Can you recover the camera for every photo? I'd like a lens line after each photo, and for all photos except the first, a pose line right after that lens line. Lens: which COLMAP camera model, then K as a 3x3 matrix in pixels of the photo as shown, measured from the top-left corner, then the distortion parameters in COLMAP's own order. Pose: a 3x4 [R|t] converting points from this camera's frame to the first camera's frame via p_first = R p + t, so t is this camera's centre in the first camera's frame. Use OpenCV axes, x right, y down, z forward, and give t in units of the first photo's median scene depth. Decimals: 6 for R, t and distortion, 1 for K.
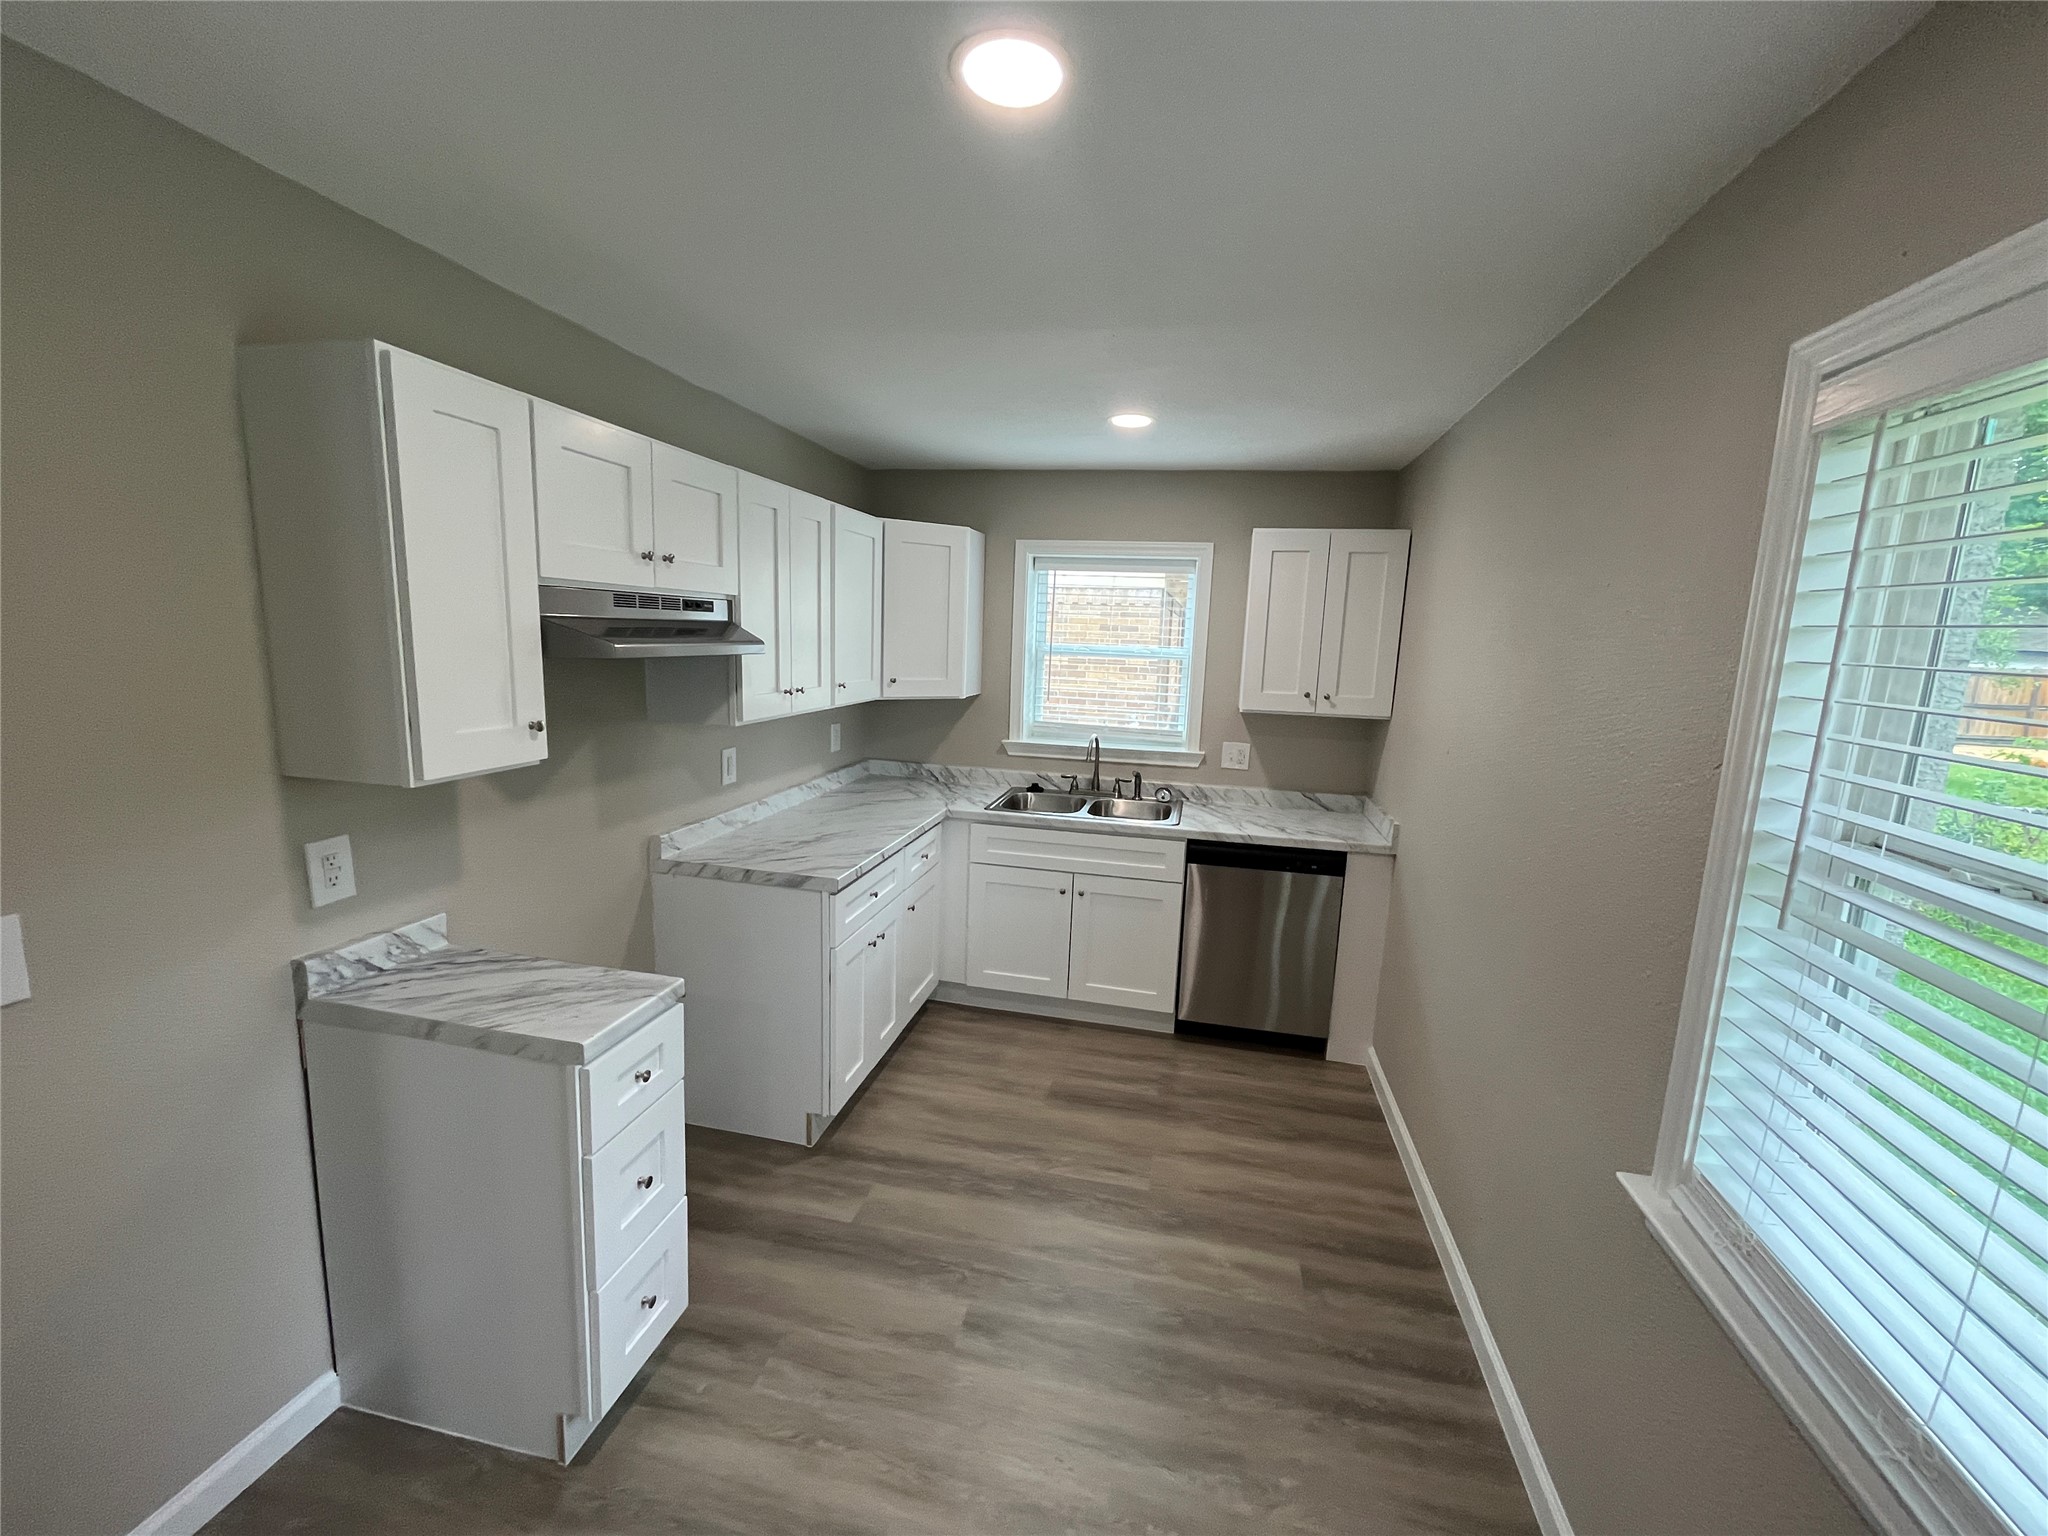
lens RADIAL K [[829.7, 0, 1024.0], [0, 829.7, 768.0], [0, 0, 1]] dist [-0.001069, 0.000870]
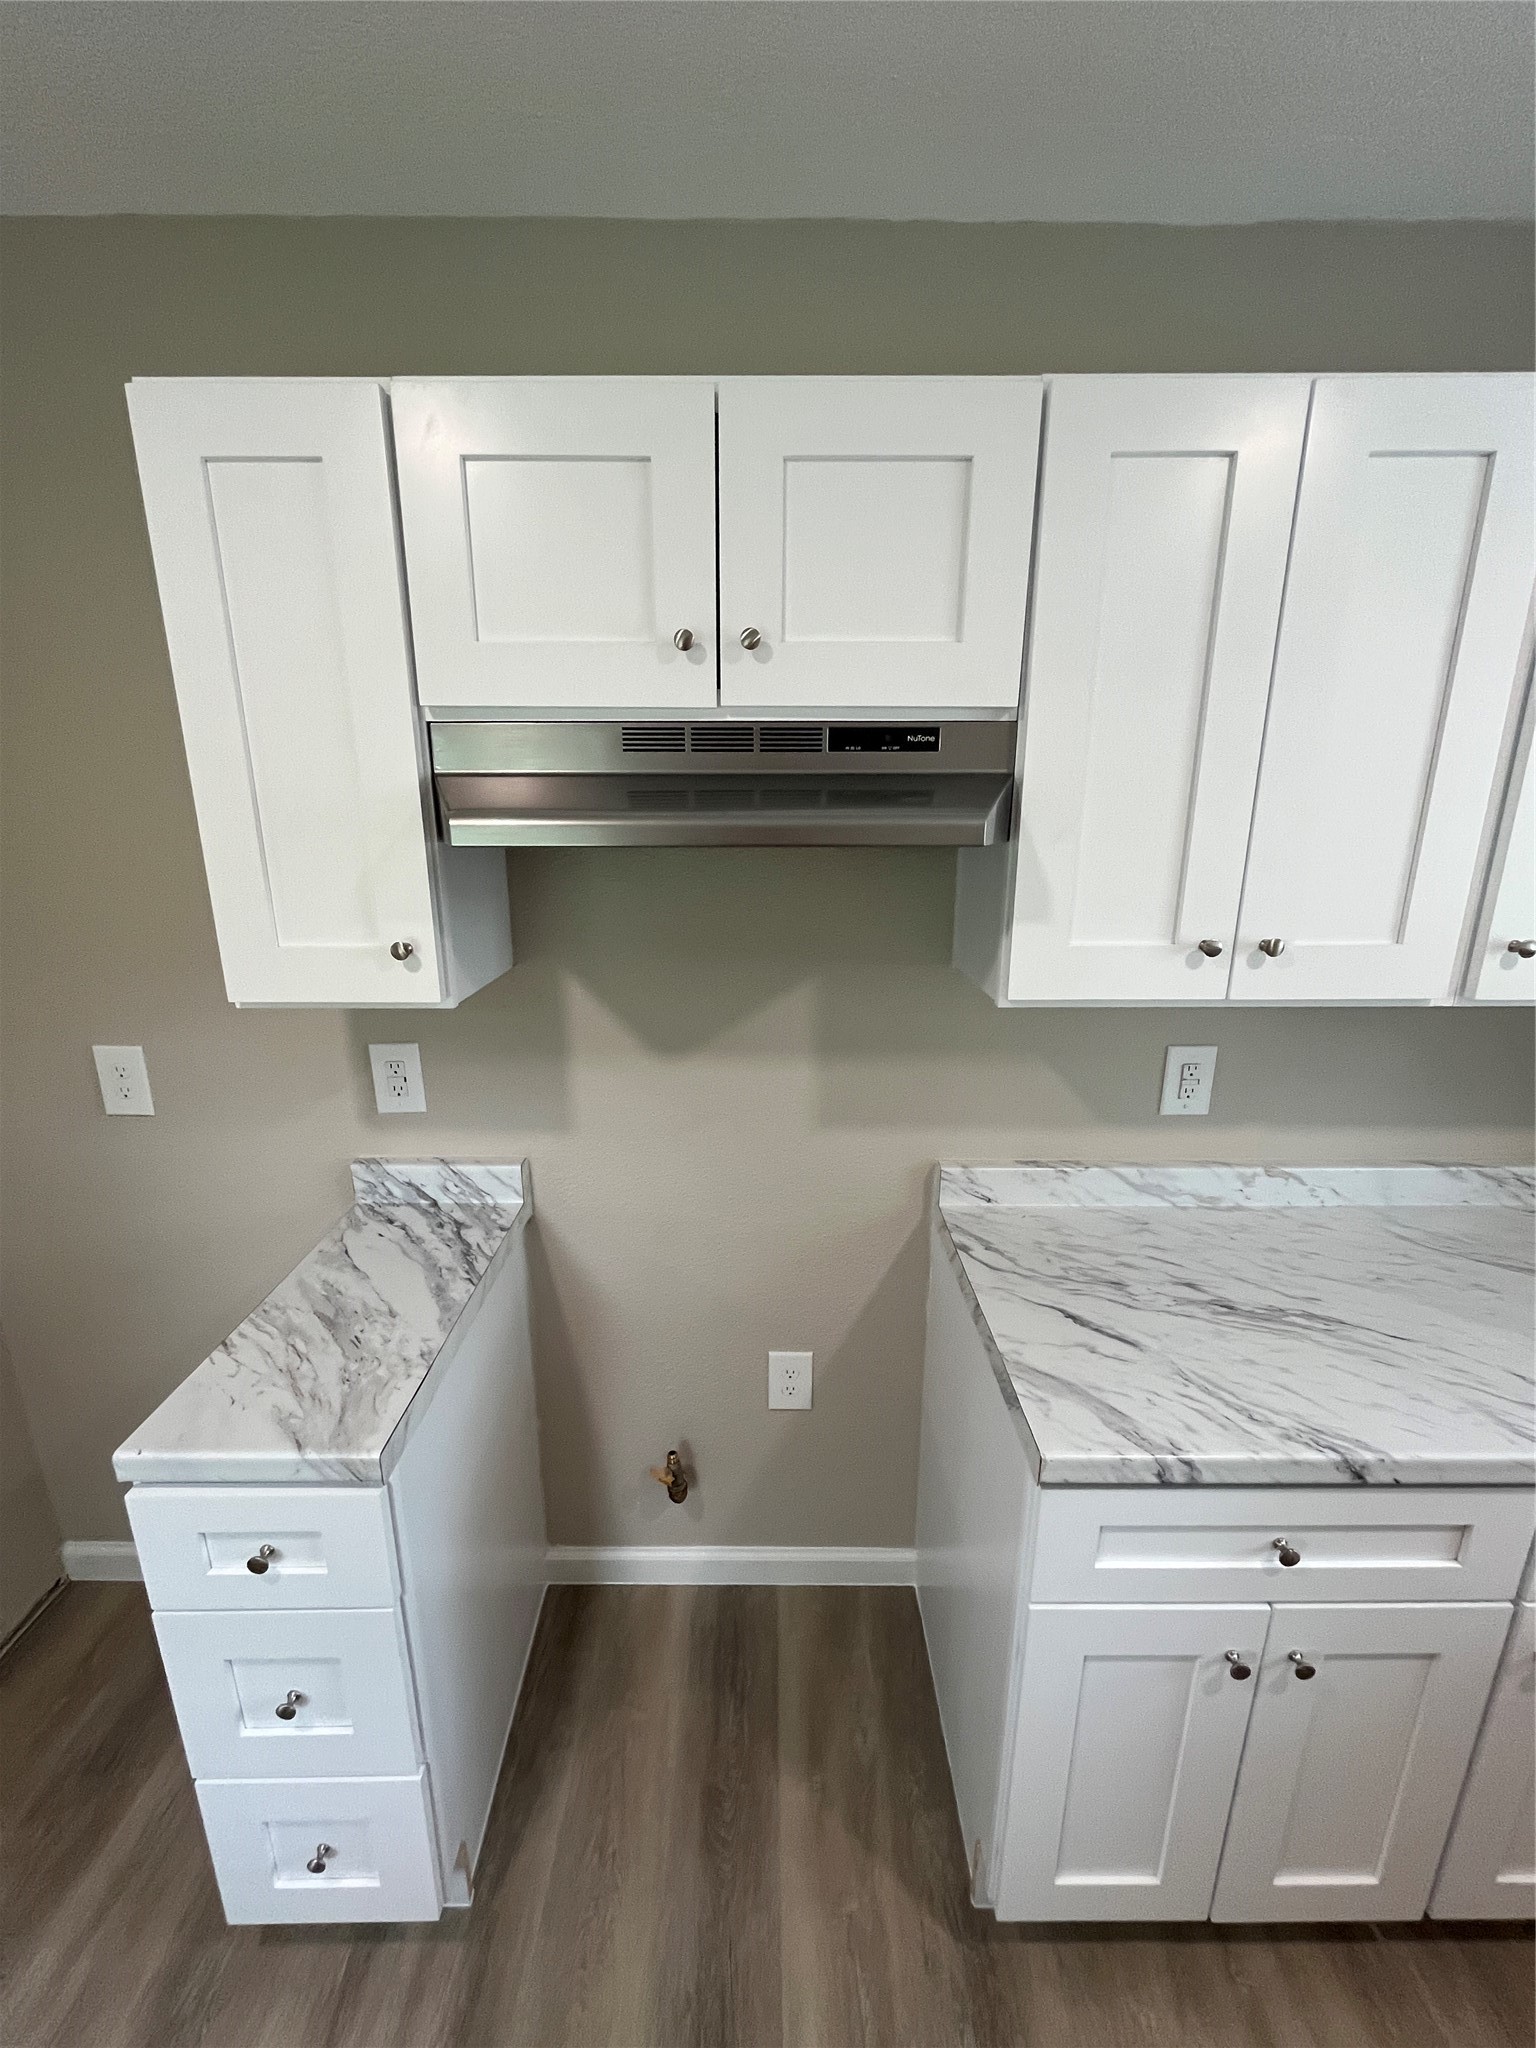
lens RADIAL K [[829.7, 0, 768.0], [0, 829.7, 1024.0], [0, 0, 1]] dist [-0.001069, 0.000870]
pose [[0.213283, 0.216844, -0.952622, 0.089043], [-0.150379, 0.970724, 0.187297, -0.148509], [0.965348, 0.103307, 0.239648, 1.054088]]
